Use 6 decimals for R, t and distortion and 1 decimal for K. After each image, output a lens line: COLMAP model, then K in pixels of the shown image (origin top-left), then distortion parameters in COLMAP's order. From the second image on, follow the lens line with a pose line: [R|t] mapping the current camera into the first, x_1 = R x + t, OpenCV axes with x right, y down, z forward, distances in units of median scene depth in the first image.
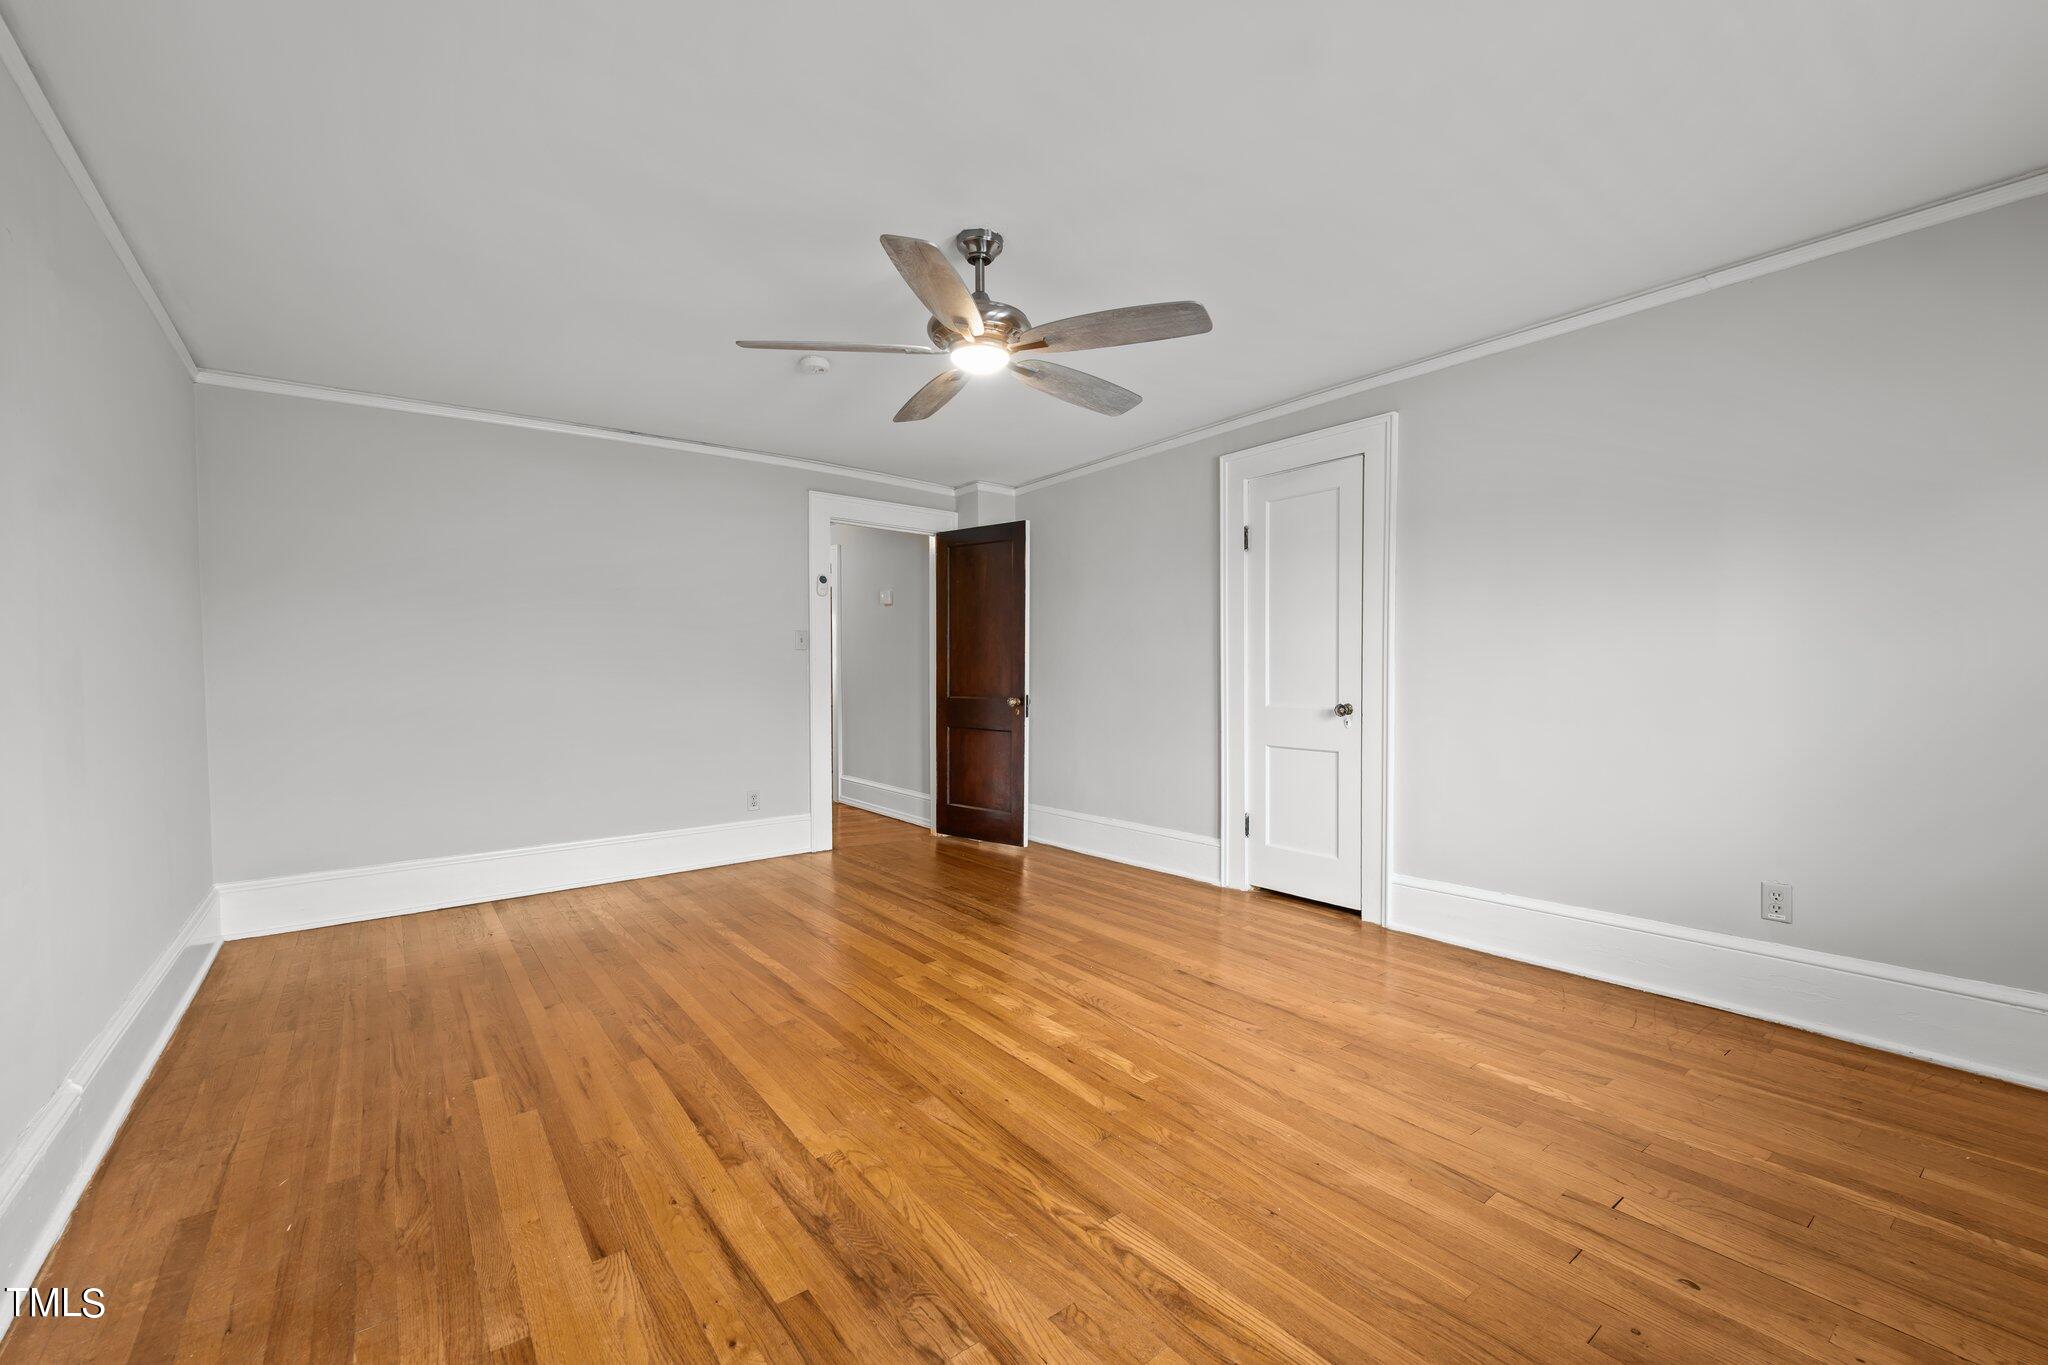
lens RADIAL K [[840.8, 0, 1023.5], [0, 840.8, 677.2], [0, 0, 1]] dist [0.003188, -0.001542]
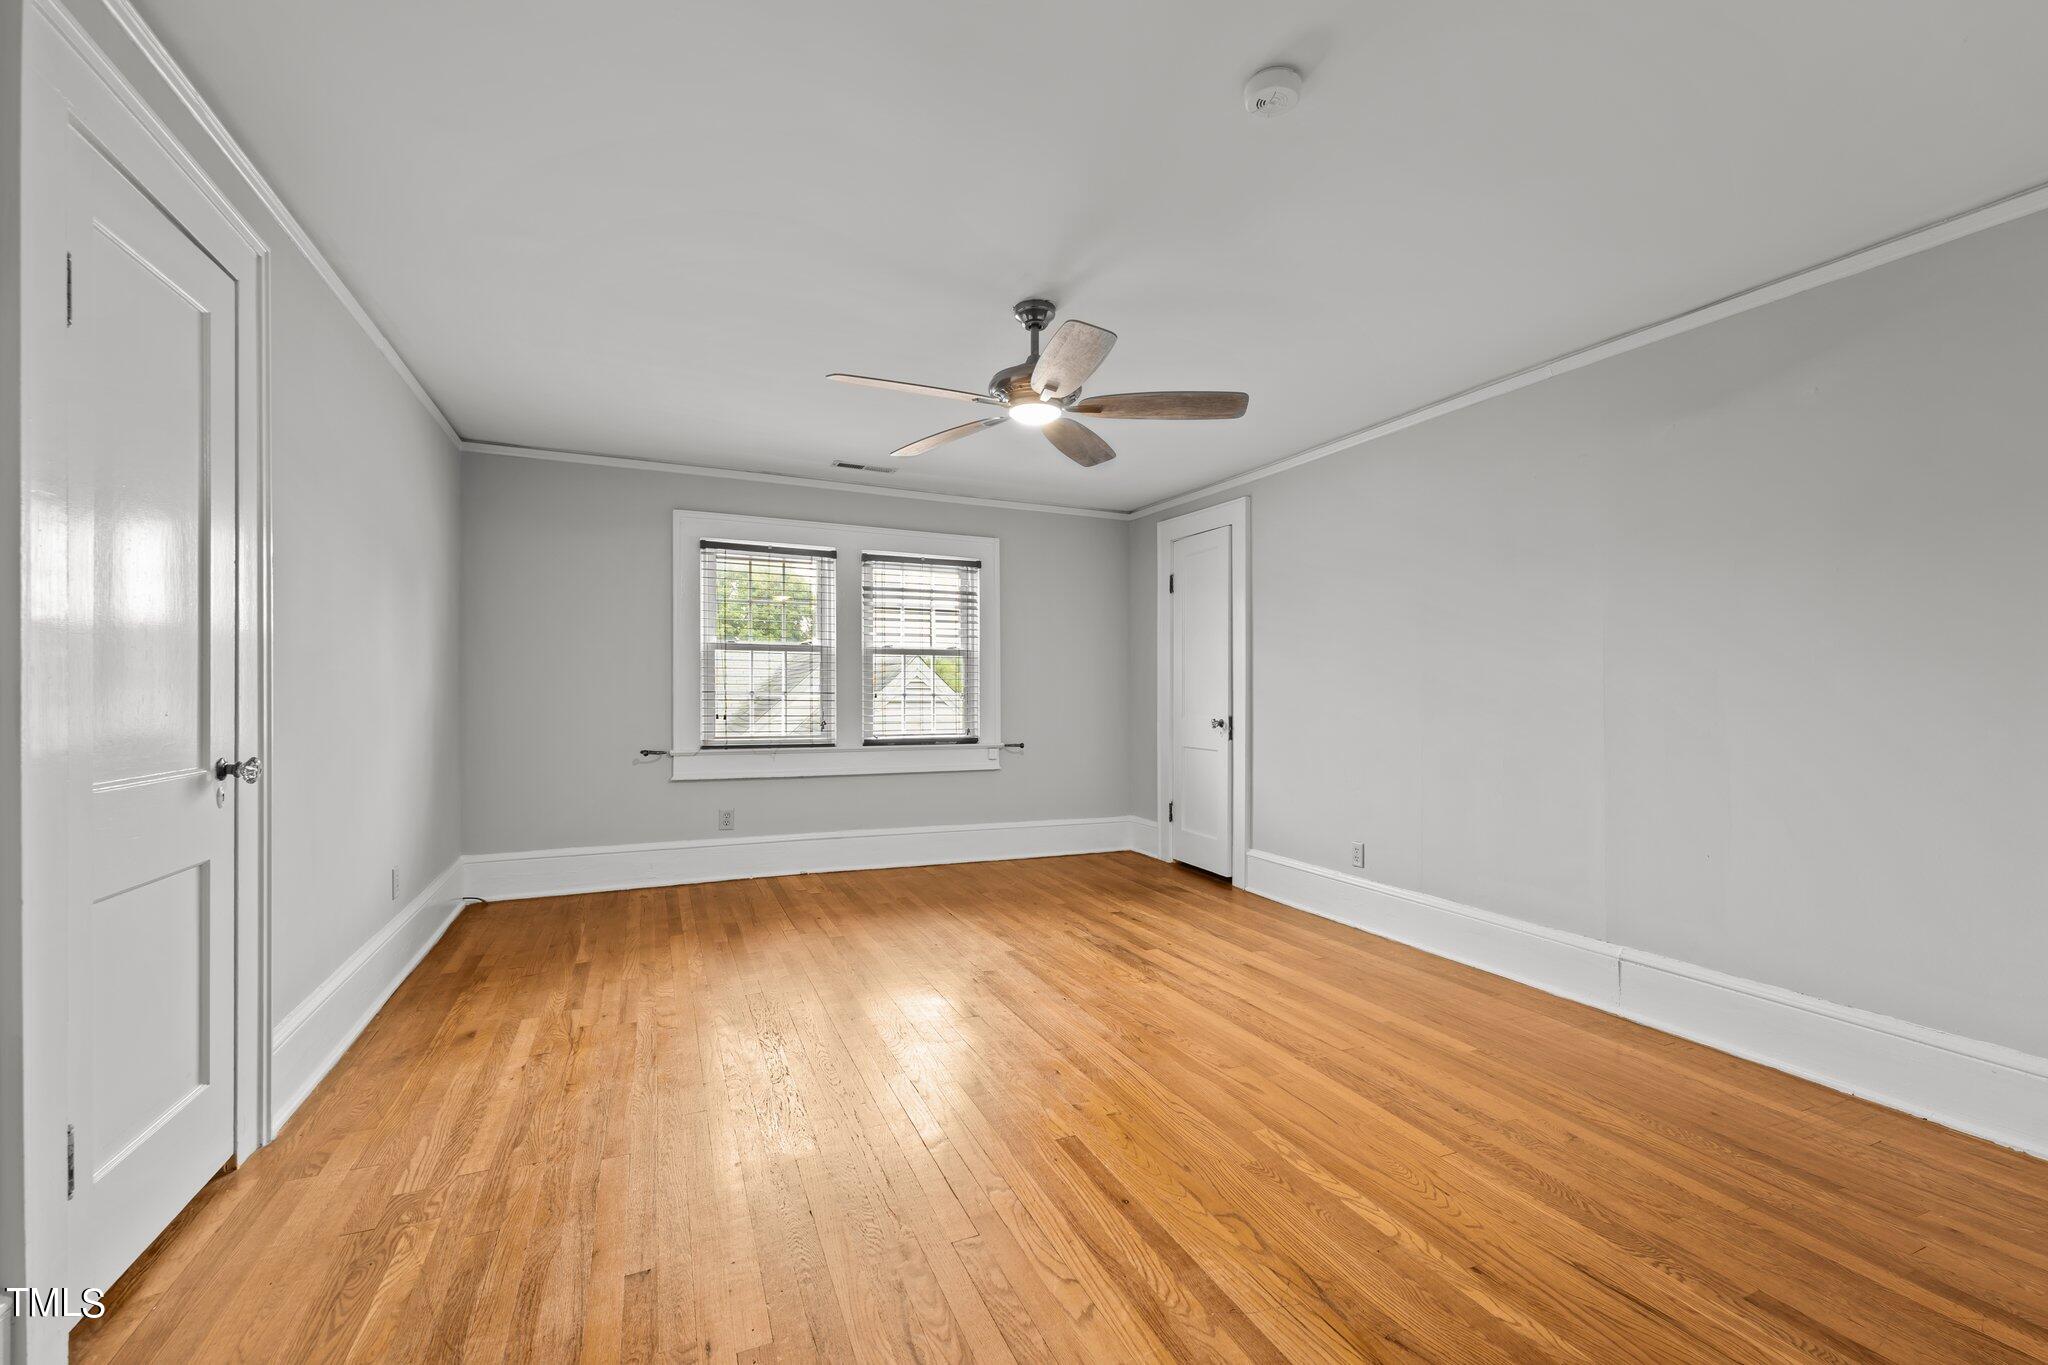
lens RADIAL K [[840.8, 0, 1026.6], [0, 840.8, 687.7], [0, 0, 1]] dist [0.003188, -0.001542]
pose [[-0.972827, 0.002087, 0.231525, -0.407696], [0.002666, 0.999994, 0.002189, -0.024468], [-0.231519, 0.002746, -0.972826, 2.877621]]
